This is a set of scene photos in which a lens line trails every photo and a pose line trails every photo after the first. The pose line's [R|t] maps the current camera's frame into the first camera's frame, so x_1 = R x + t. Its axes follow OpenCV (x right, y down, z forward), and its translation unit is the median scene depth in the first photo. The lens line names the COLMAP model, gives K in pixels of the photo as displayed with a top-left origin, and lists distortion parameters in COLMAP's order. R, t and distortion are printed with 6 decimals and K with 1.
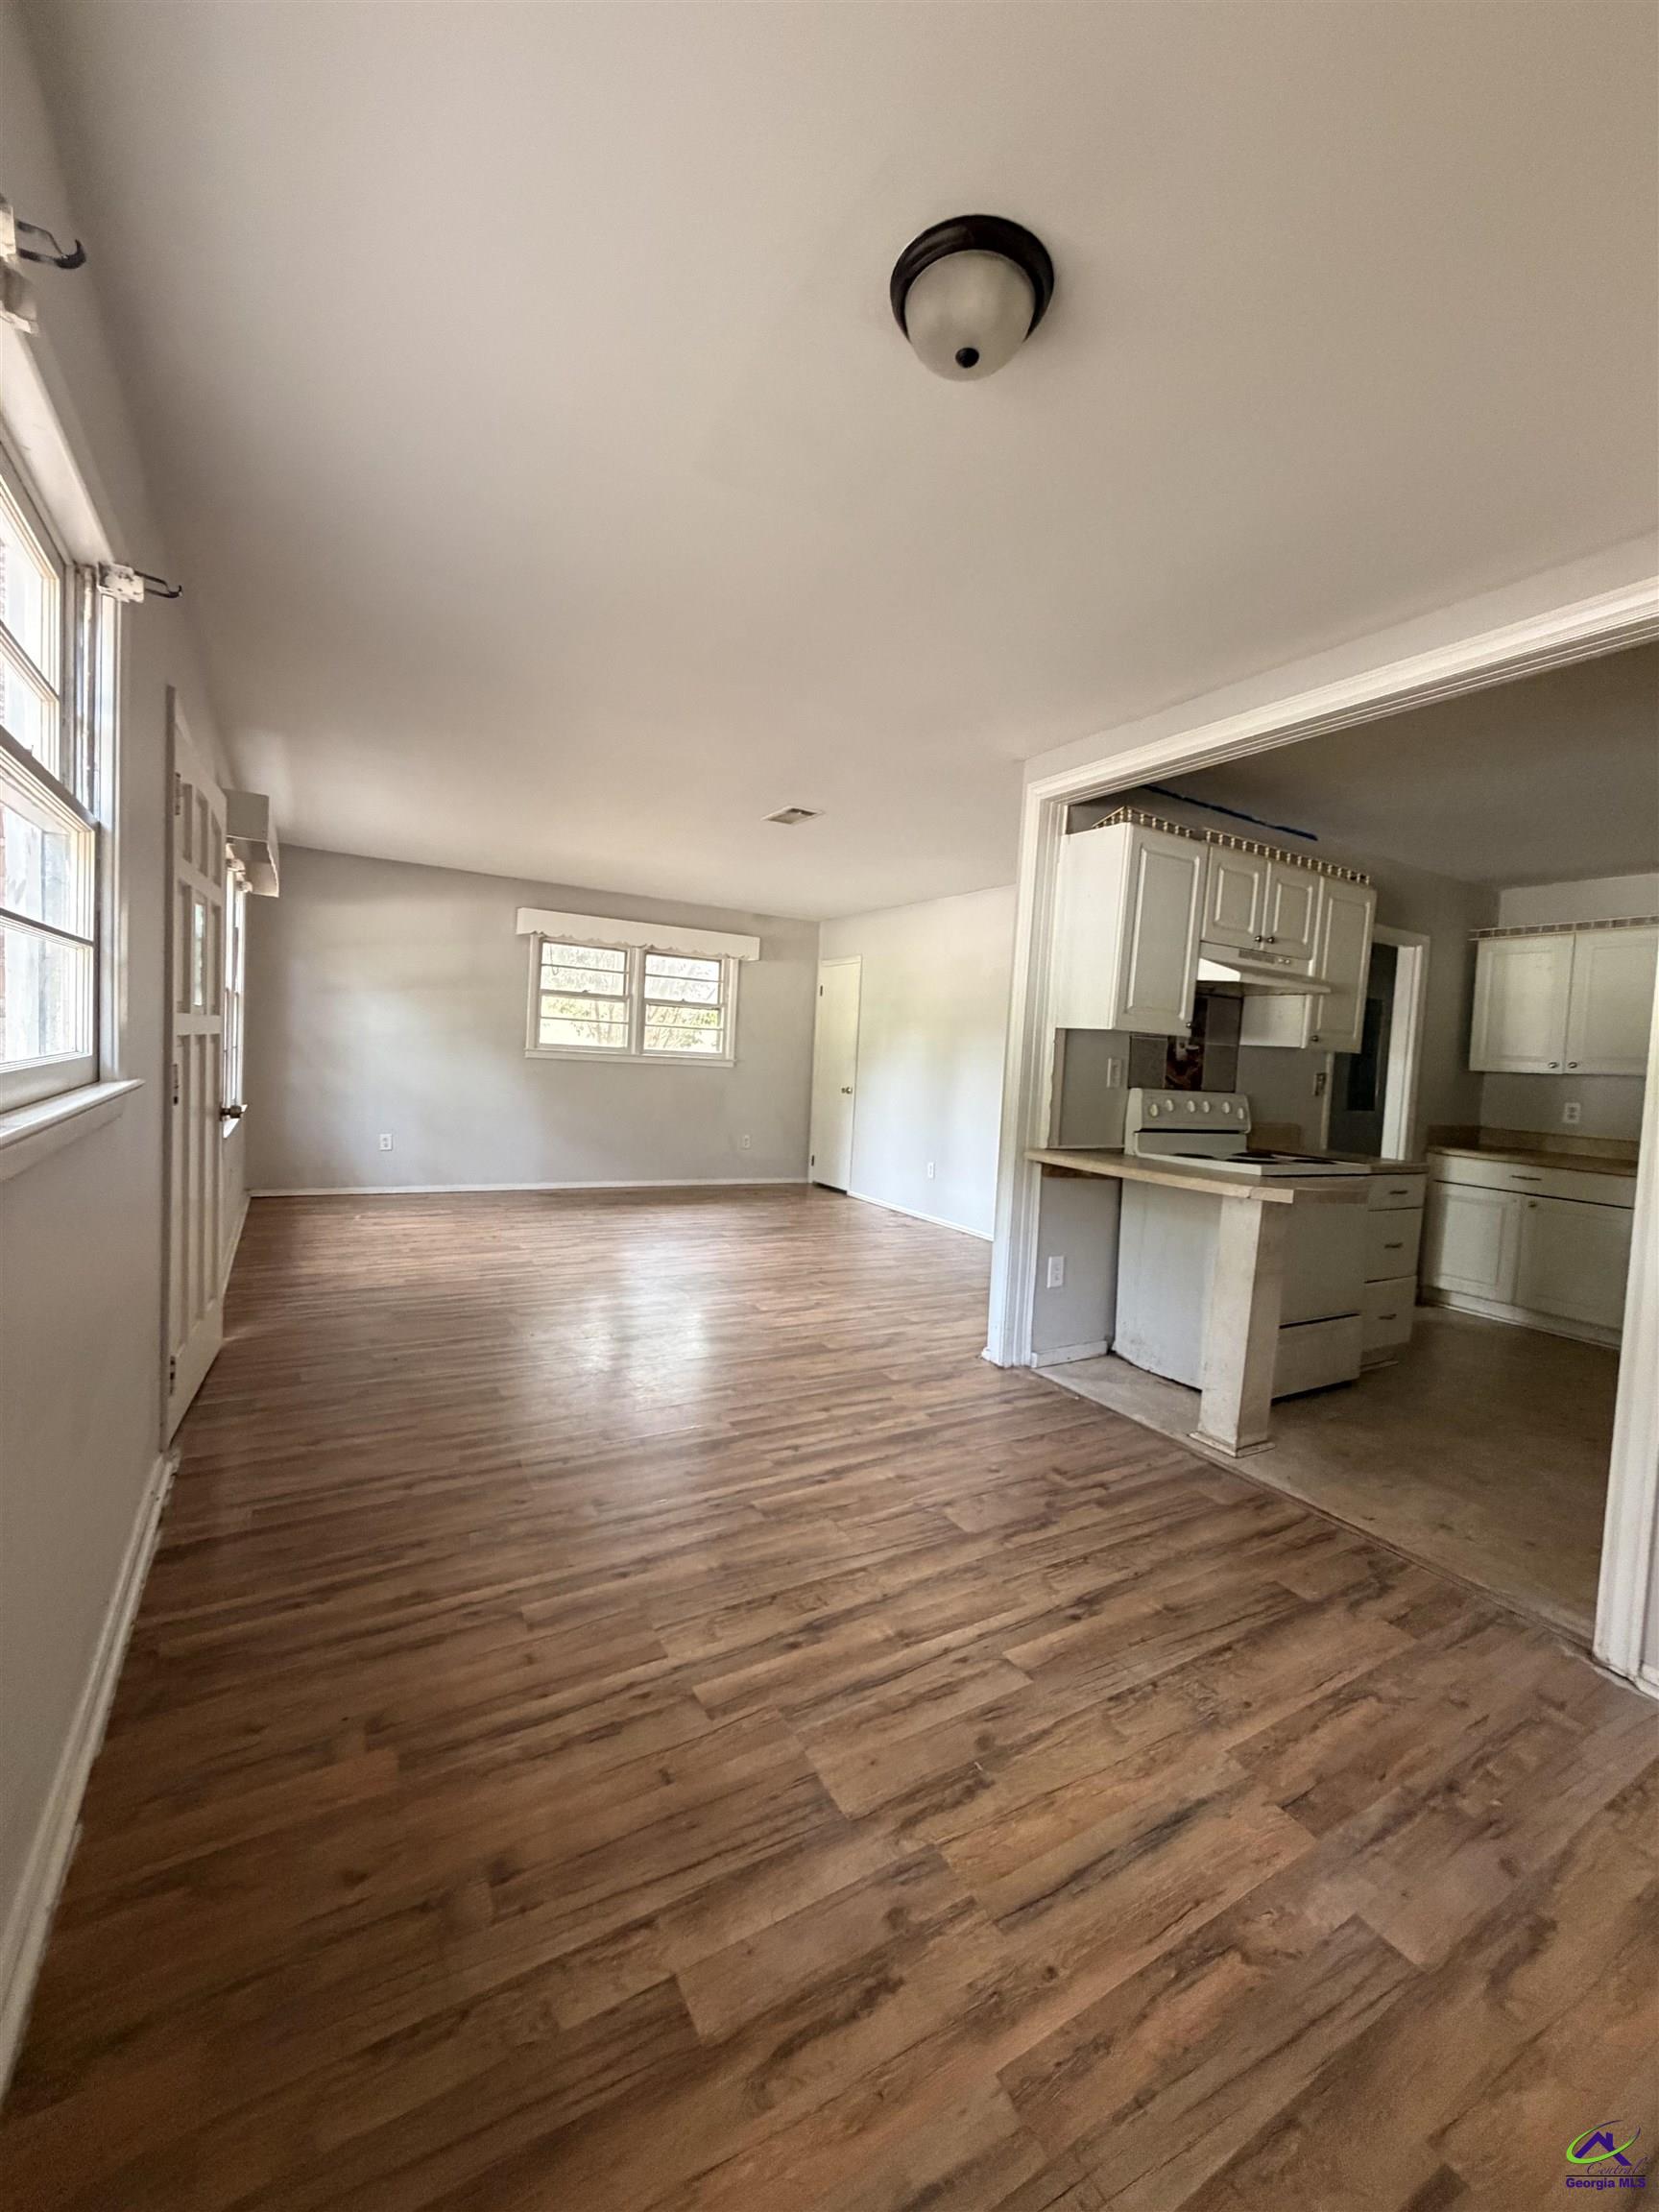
lens RADIAL K [[883.4, 0, 827.7], [0, 883.4, 1097.5], [0, 0, 1]] dist [-0.003317, 0.000264]
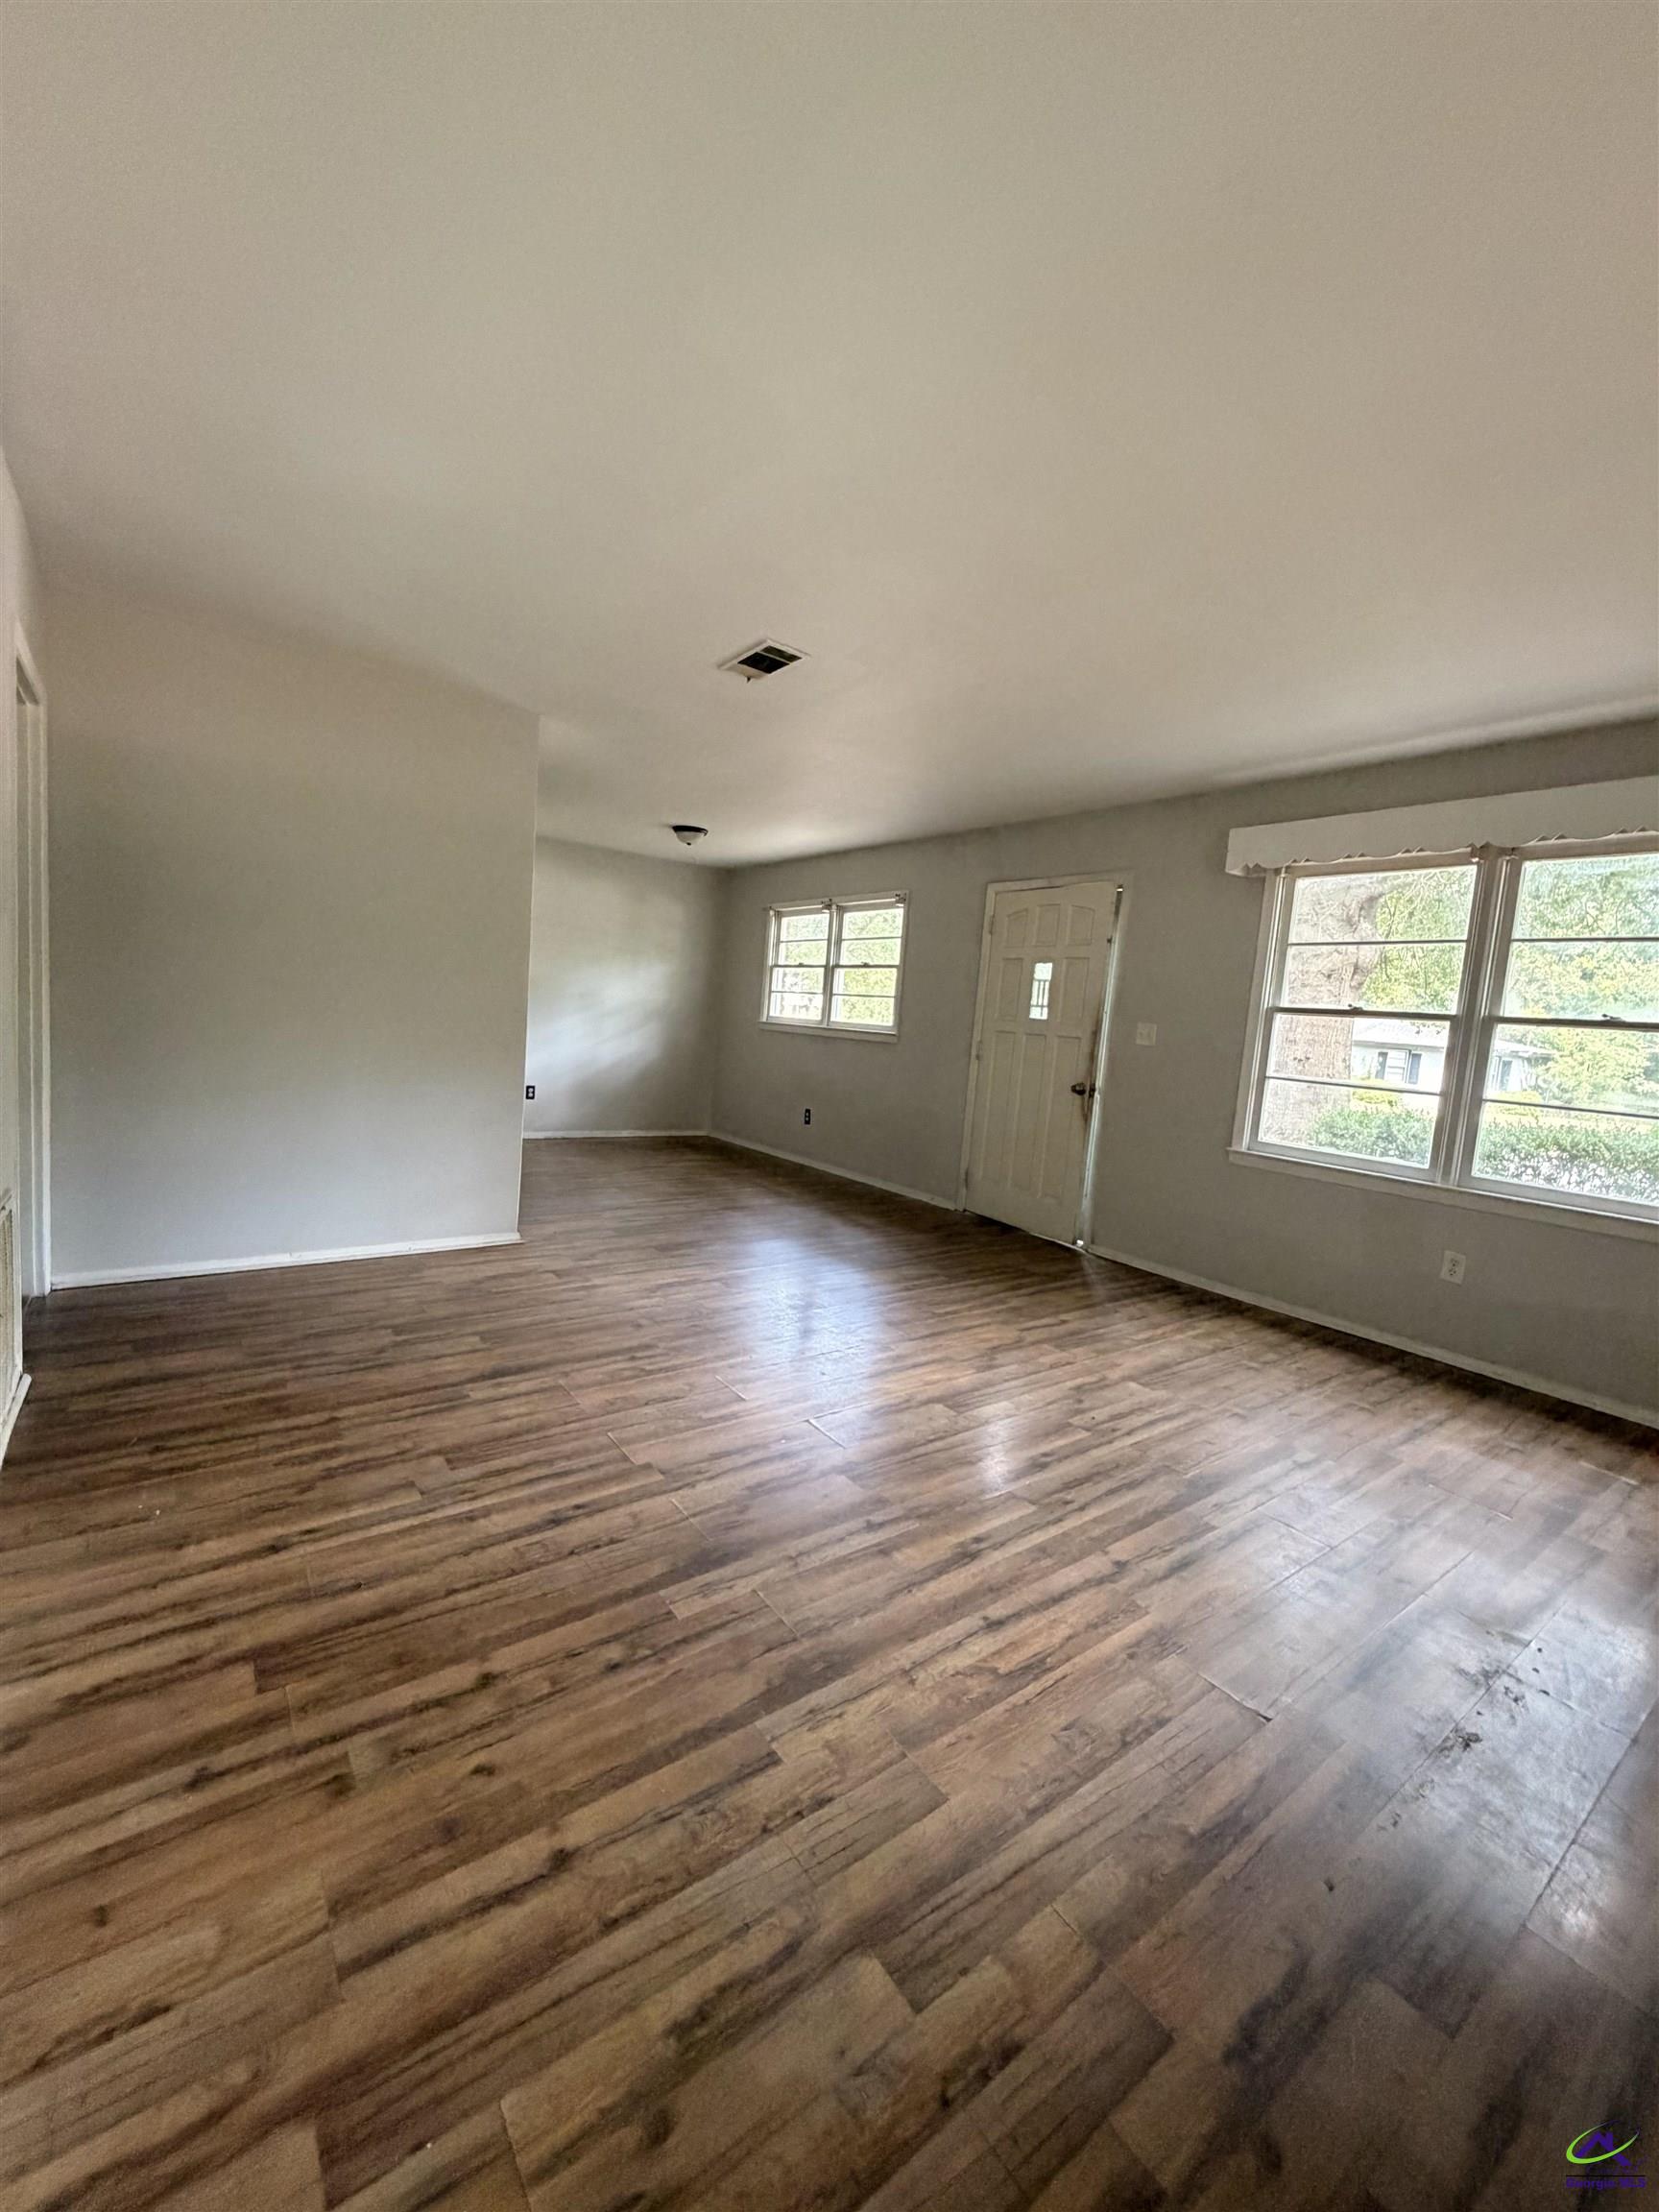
lens RADIAL K [[883.4, 0, 827.7], [0, 883.4, 1097.5], [0, 0, 1]] dist [-0.003317, 0.000264]
pose [[-0.985775, -0.119426, -0.118262, -0.074608], [-0.135767, 0.980591, 0.141451, -0.127843], [0.099073, 0.155495, -0.982856, 2.525782]]
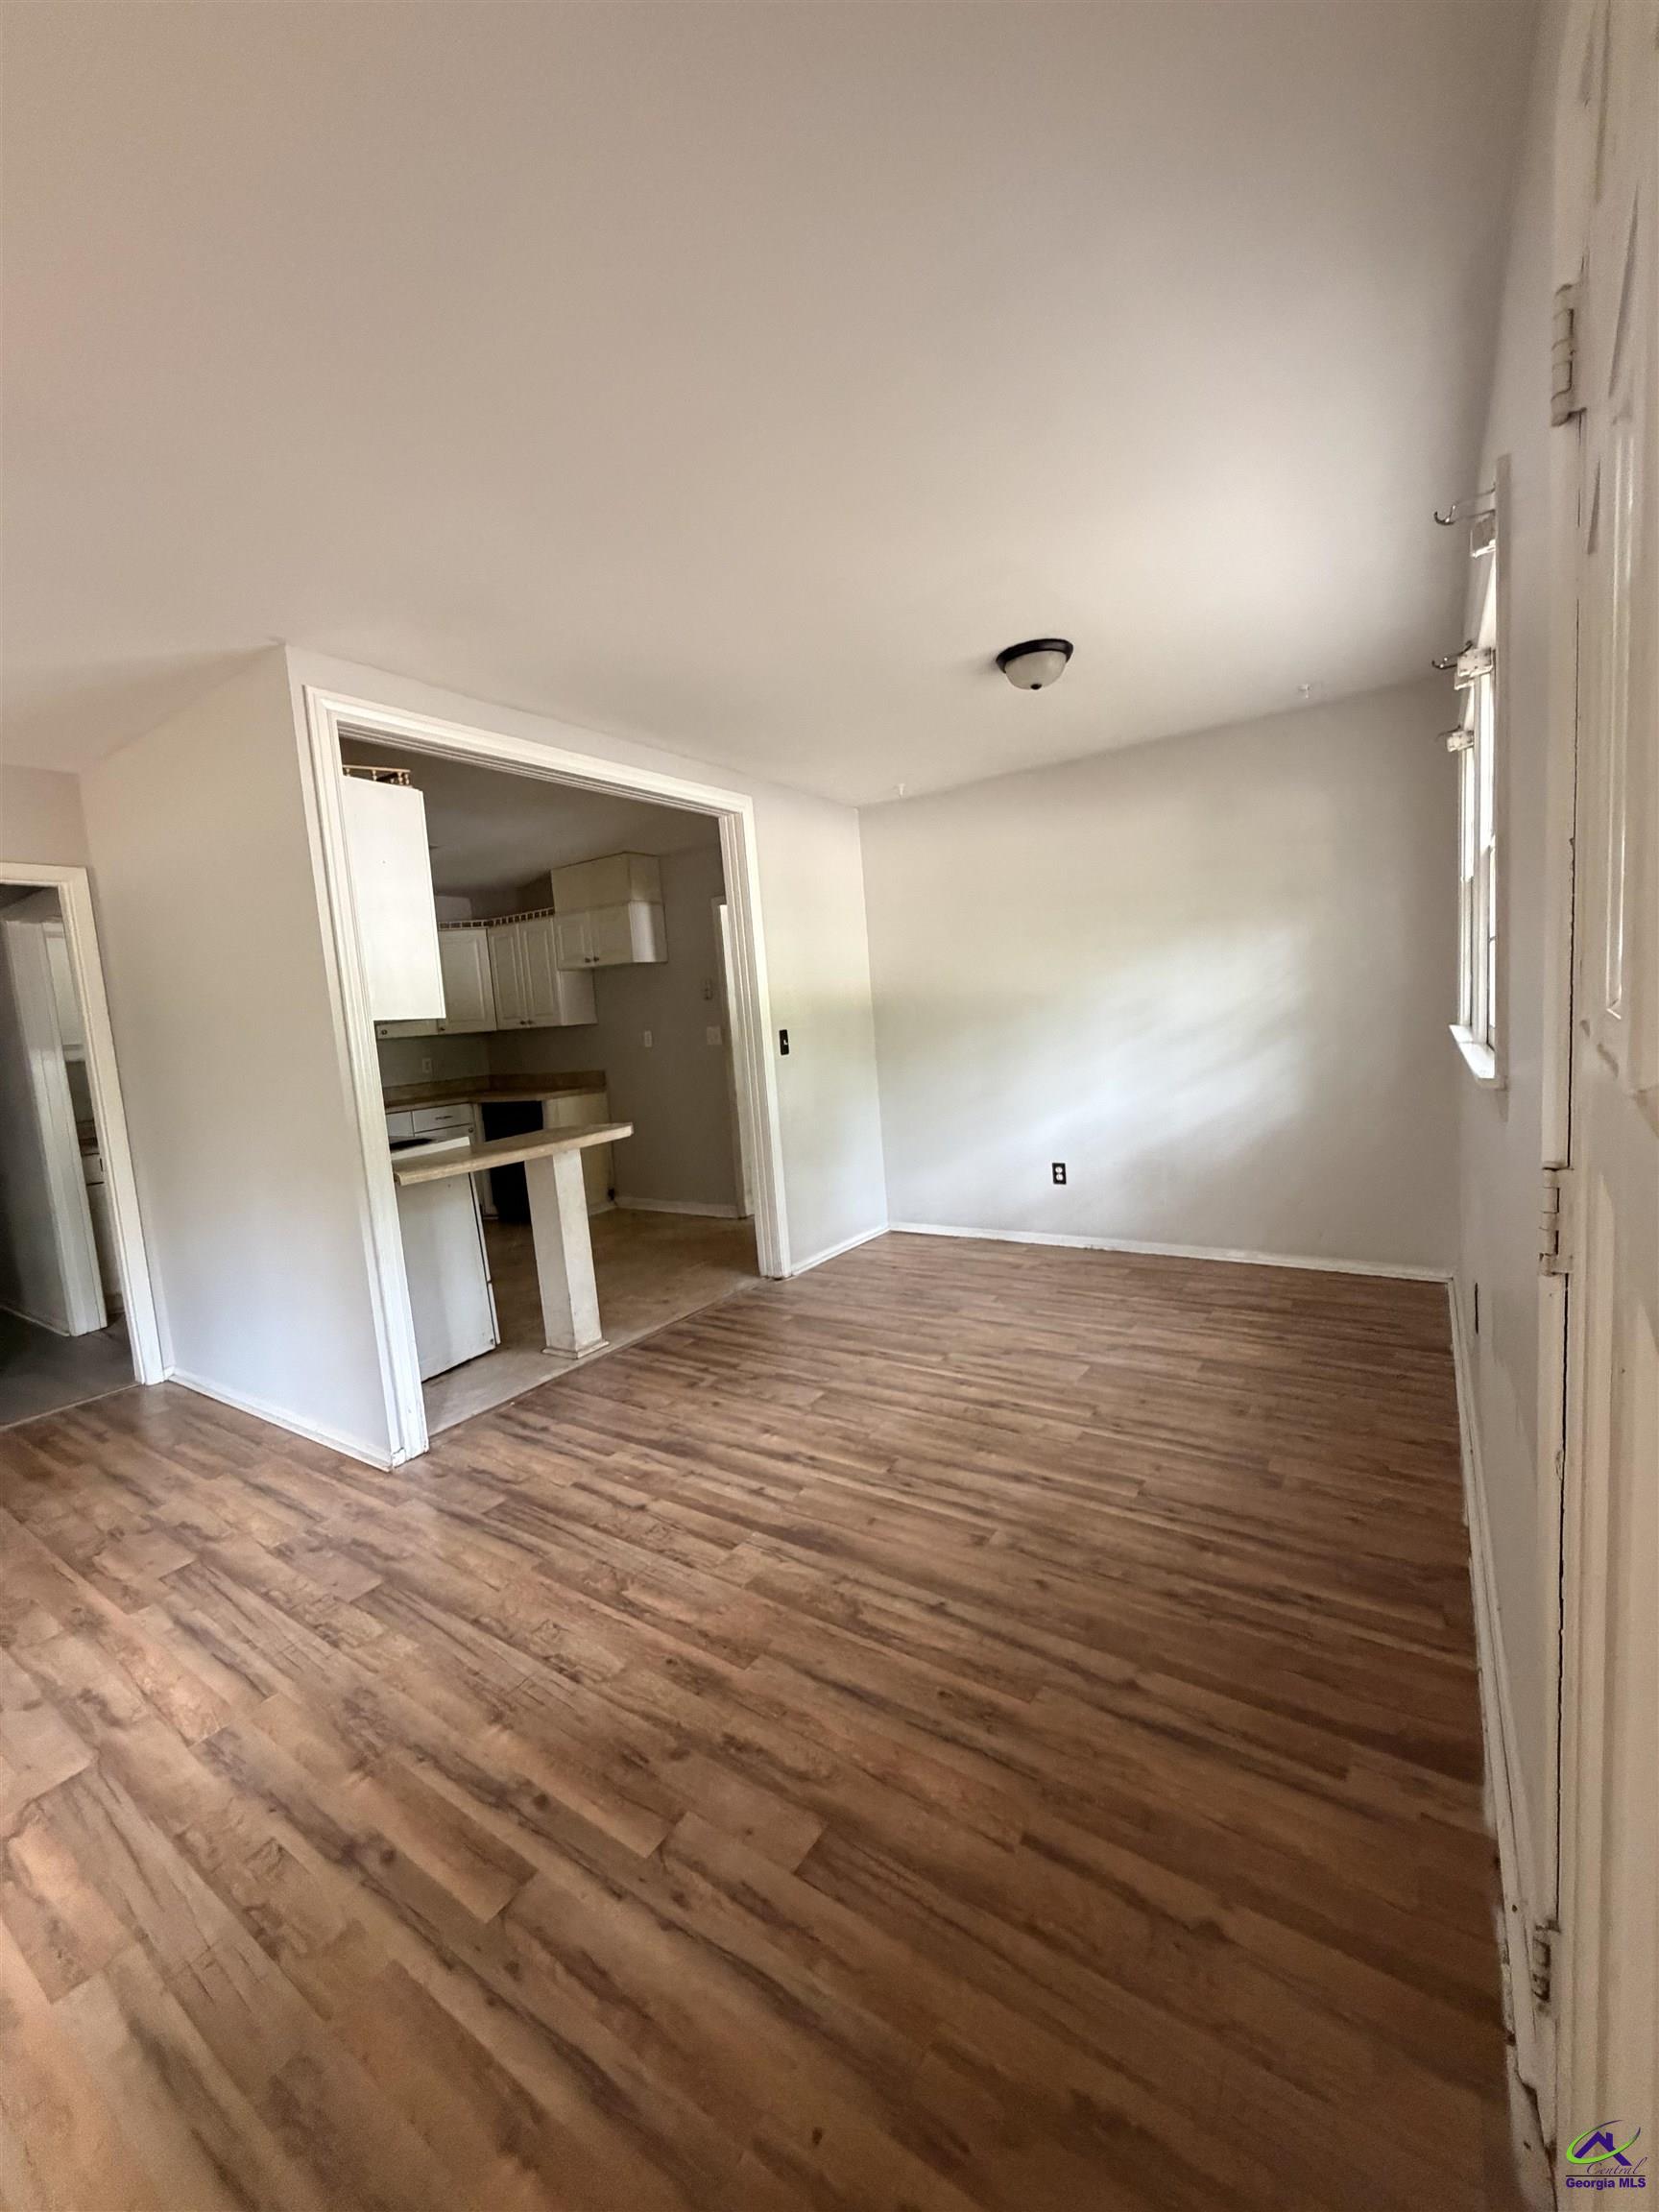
lens RADIAL K [[881.5, 0, 832.8], [0, 881.5, 1099.3], [0, 0, 1]] dist [-0.003656, 0.000267]
pose [[-0.437341, -0.112713, 0.892204, -0.720960], [0.096145, 0.980568, 0.171005, -0.118453], [-0.894141, 0.160568, -0.418006, 1.093333]]
